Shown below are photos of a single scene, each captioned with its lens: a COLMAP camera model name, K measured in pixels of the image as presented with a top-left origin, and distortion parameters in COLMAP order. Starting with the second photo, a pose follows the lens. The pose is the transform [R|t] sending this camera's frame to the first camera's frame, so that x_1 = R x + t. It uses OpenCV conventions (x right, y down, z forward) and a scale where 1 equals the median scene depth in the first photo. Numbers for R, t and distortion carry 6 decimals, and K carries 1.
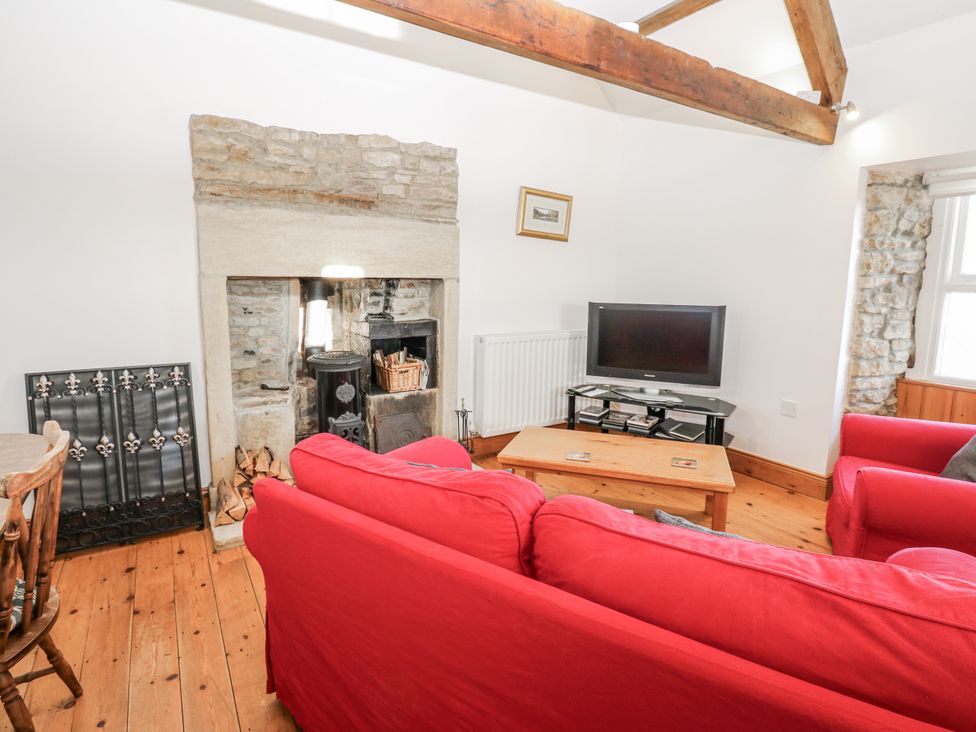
lens RADIAL K [[507.6, 0, 491.7], [0, 507.6, 353.5], [0, 0, 1]] dist [0.001847, -0.013569]
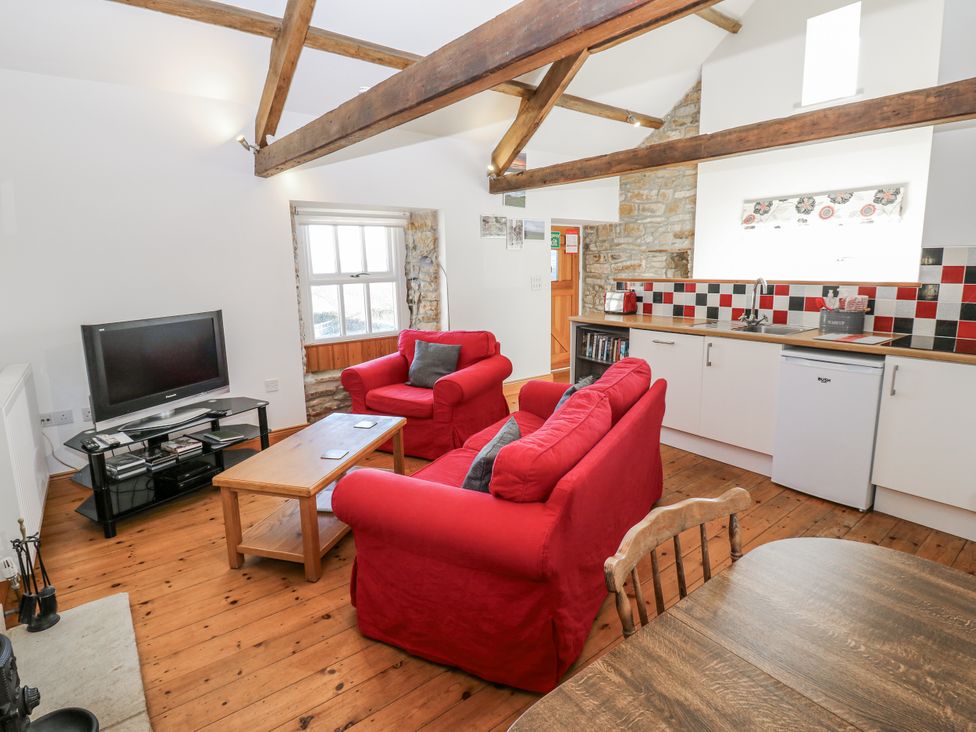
lens RADIAL K [[507.6, 0, 491.7], [0, 507.6, 353.8], [0, 0, 1]] dist [0.001847, -0.013569]
pose [[-0.087872, -0.182828, 0.979210, -0.682844], [0.163611, 0.967014, 0.195233, -0.125538], [-0.982604, 0.177365, -0.055061, 0.540233]]
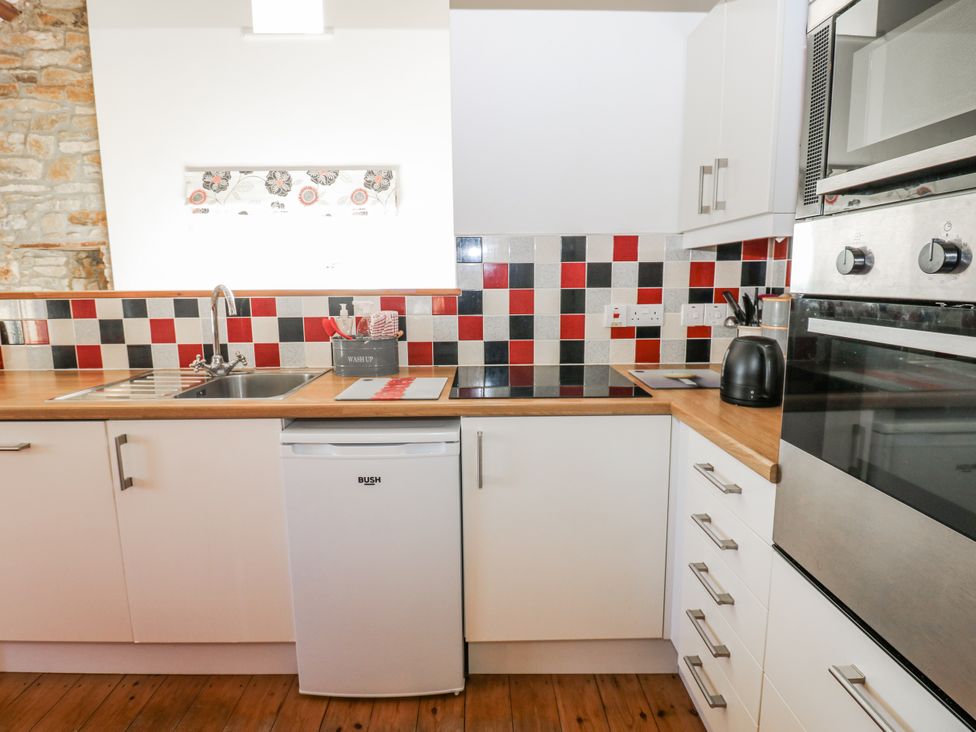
lens RADIAL K [[507.6, 0, 490.6], [0, 507.6, 352.5], [0, 0, 1]] dist [0.001847, -0.013569]
pose [[-0.854506, -0.081198, 0.513056, -0.153765], [0.071943, 0.959687, 0.271707, -0.029050], [-0.514435, 0.269086, -0.814217, 0.185523]]
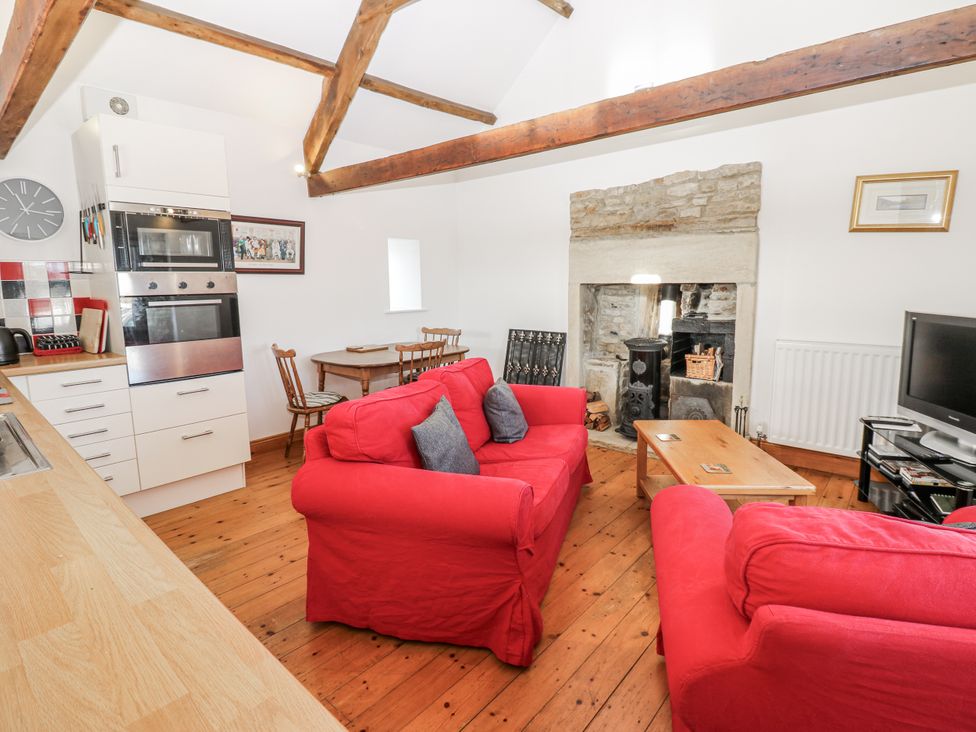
lens RADIAL K [[507.6, 0, 489.9], [0, 507.6, 353.0], [0, 0, 1]] dist [0.001847, -0.013569]
pose [[0.286882, 0.119804, -0.950445, 0.881095], [-0.126491, 0.988199, 0.086382, -0.027433], [0.949578, 0.095441, 0.298651, 0.196487]]
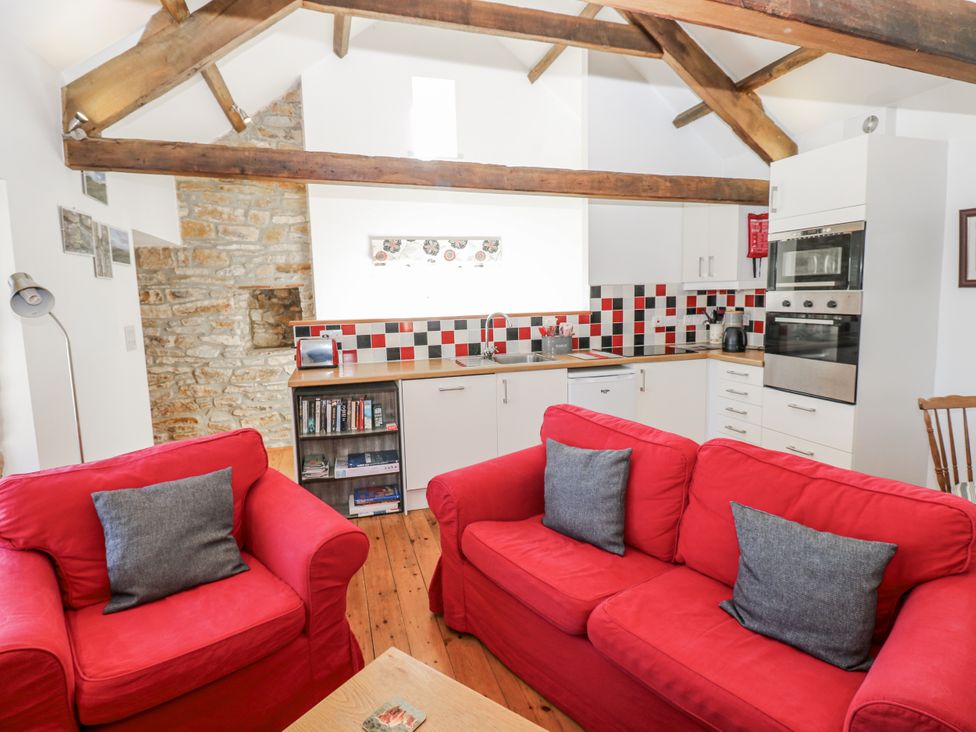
lens RADIAL K [[507.6, 0, 488.5], [0, 507.6, 354.4], [0, 0, 1]] dist [0.001847, -0.013569]
pose [[-0.963084, -0.022355, 0.268273, 0.124881], [0.051040, 0.963308, 0.263502, -0.191685], [-0.264320, 0.267467, -0.926605, 1.007277]]
